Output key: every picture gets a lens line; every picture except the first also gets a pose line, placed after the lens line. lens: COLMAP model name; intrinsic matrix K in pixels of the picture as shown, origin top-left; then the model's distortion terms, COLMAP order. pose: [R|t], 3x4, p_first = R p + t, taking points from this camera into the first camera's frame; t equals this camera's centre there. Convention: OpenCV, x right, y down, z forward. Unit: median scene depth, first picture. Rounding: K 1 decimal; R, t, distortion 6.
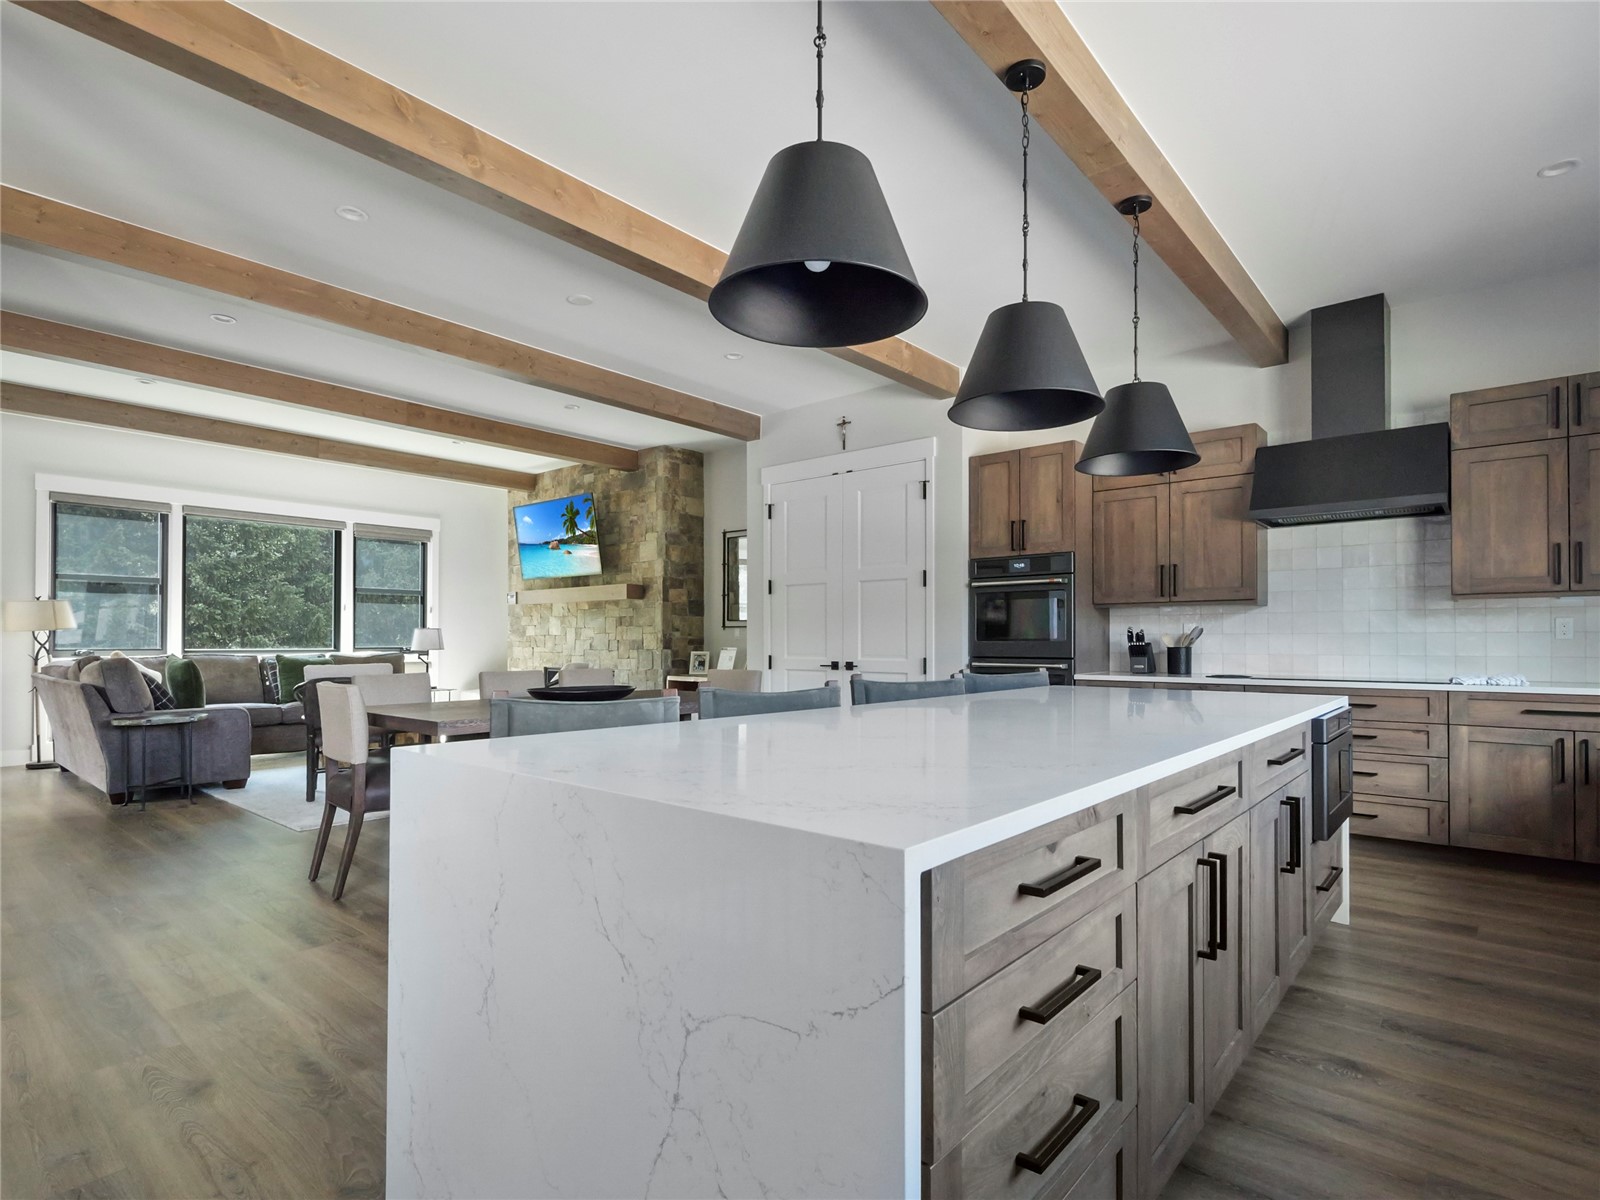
lens RADIAL K [[825.4, 0, 800.3], [0, 825.4, 633.6], [0, 0, 1]] dist [0.000799, -0.000639]
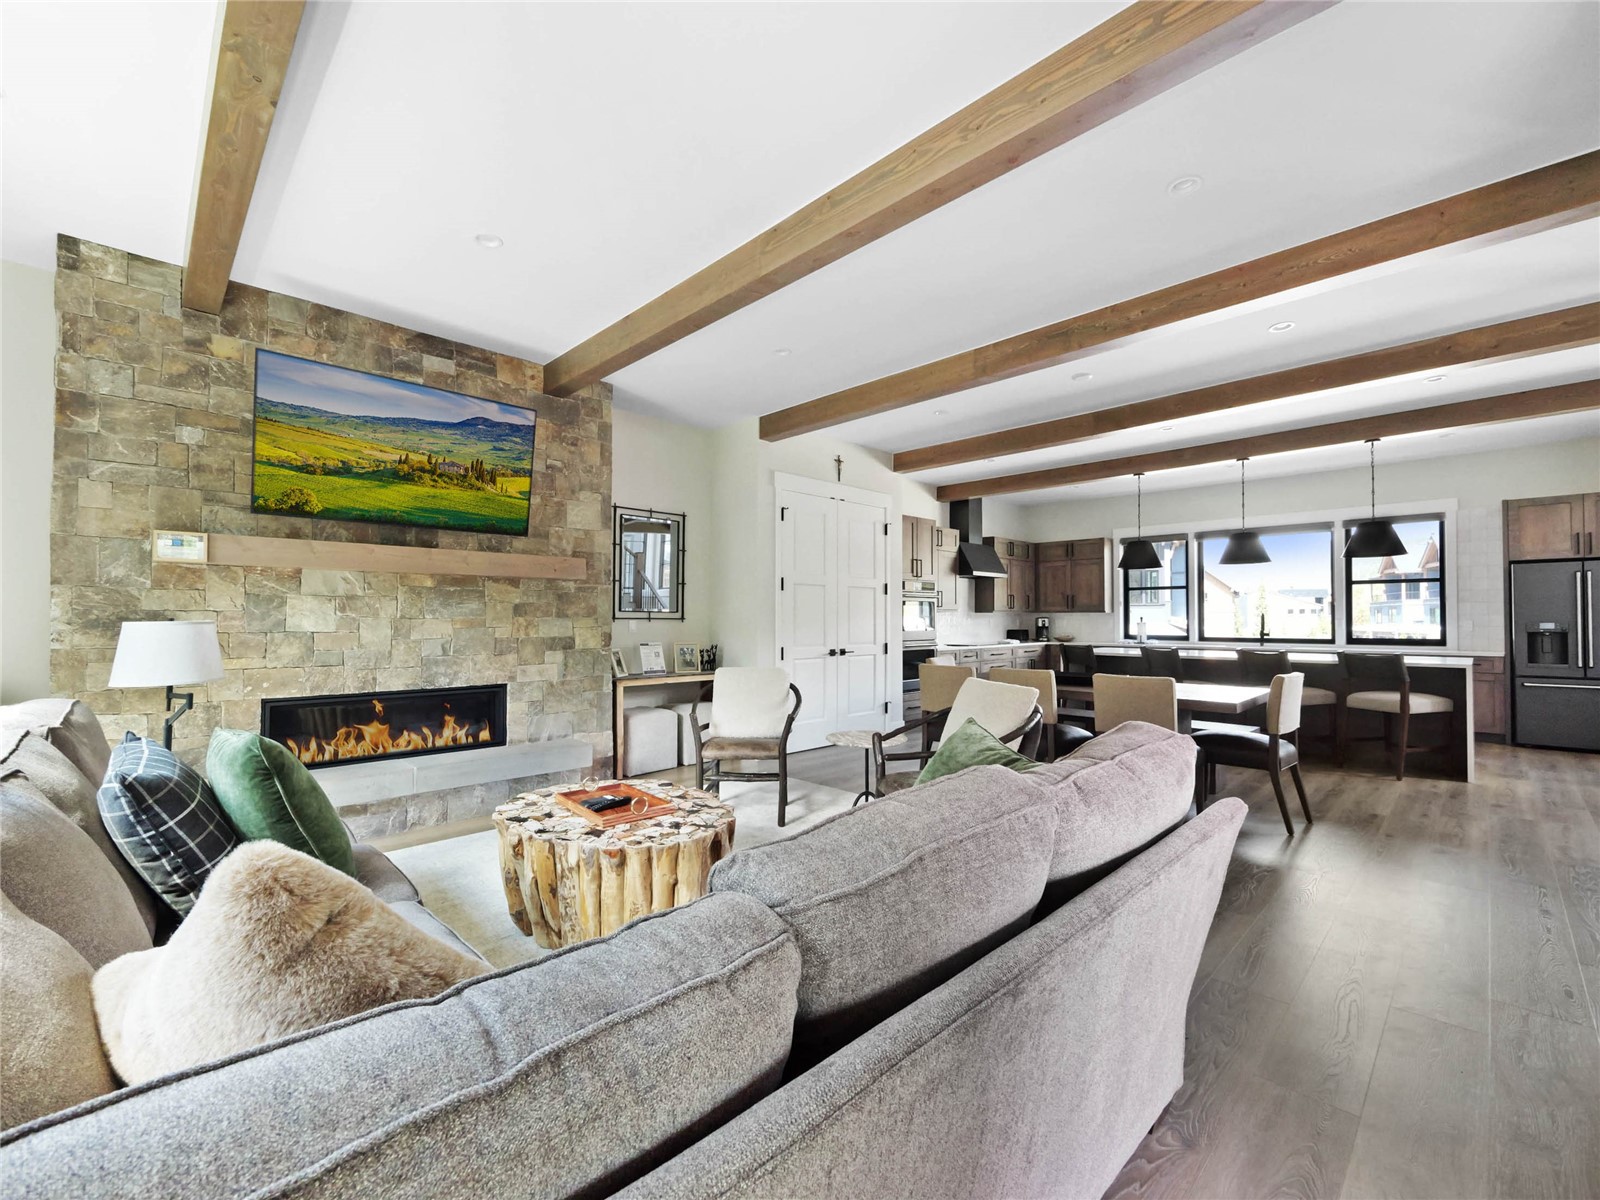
lens RADIAL K [[674.3, 0, 795.1], [0, 674.3, 611.2], [0, 0, 1]] dist [-0.001646, -0.000348]
pose [[0.090944, 0.009539, 0.995810, -0.852537], [-0.008635, 0.999924, -0.008789, -0.012225], [-0.995819, -0.007799, 0.091020, 0.843455]]
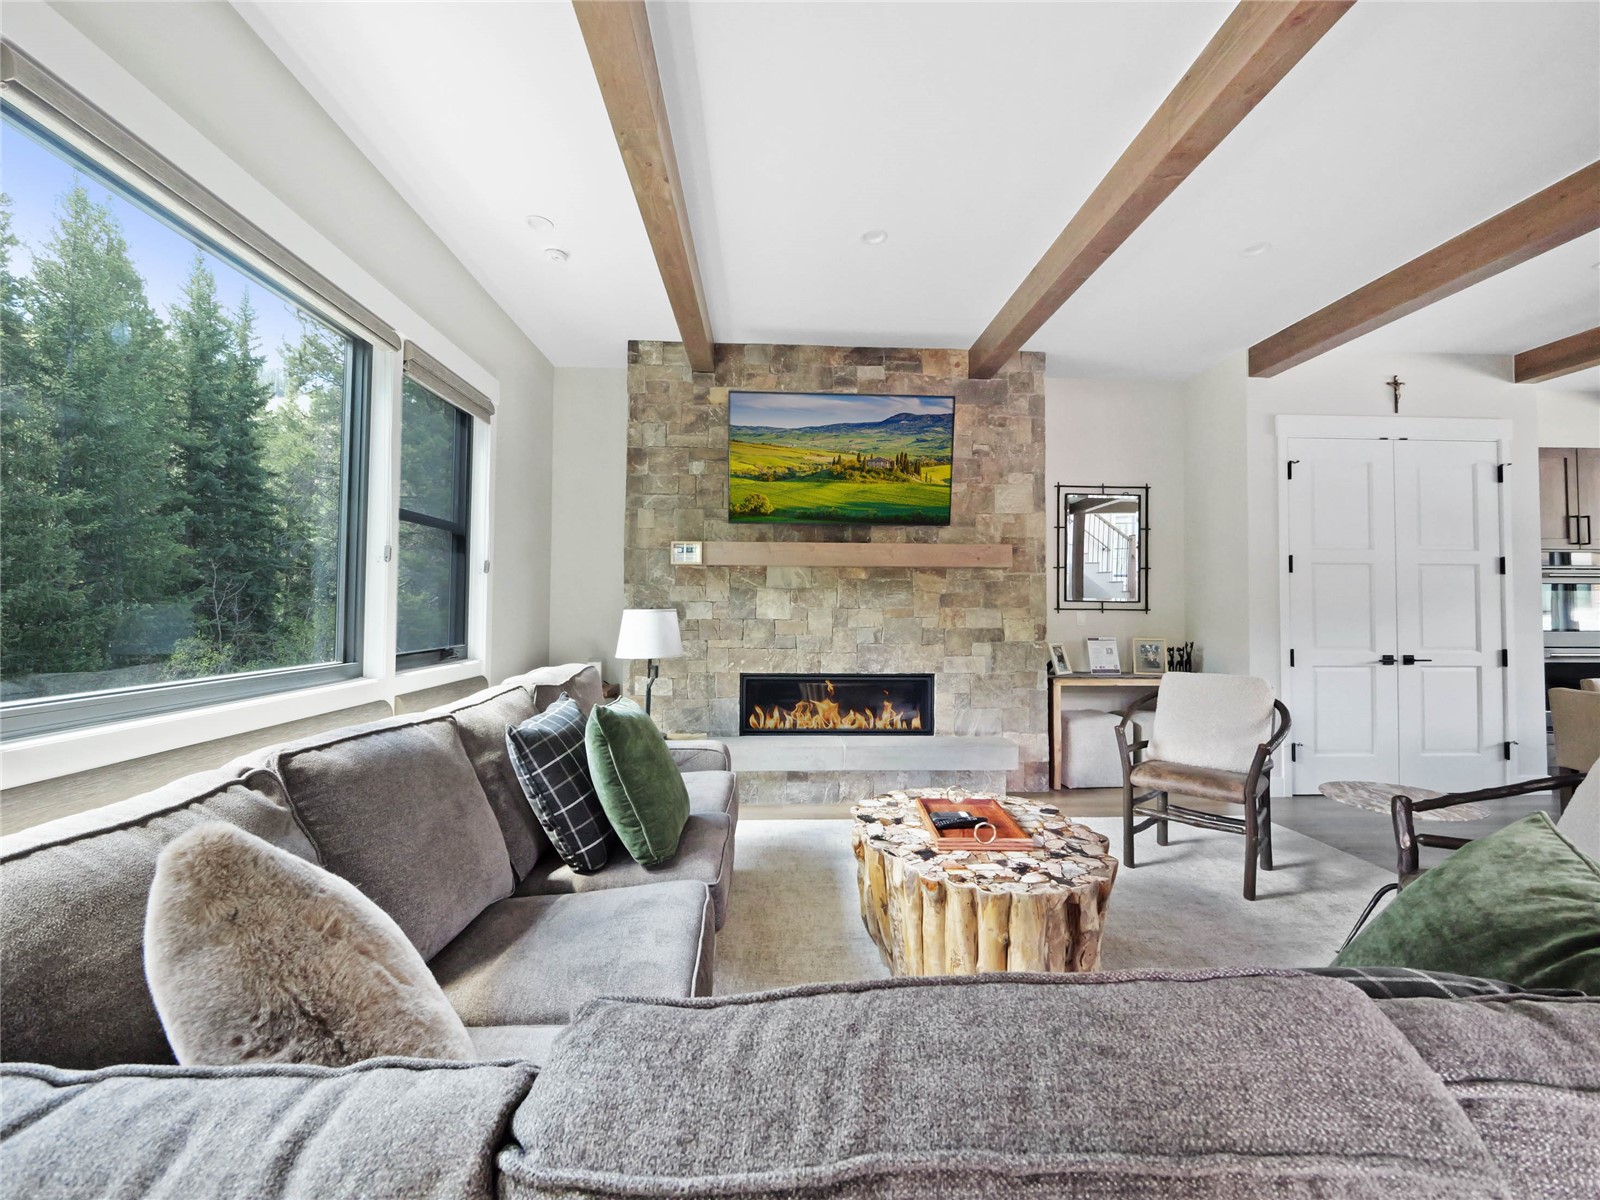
lens RADIAL K [[665.7, 0, 800.5], [0, 665.7, 590.0], [0, 0, 1]] dist [-0.005910, 0.000040]
pose [[0.730065, 0.020812, 0.683060, -0.769780], [-0.010248, 0.999757, -0.019507, -0.012729], [-0.683301, 0.007242, 0.730101, 0.799094]]
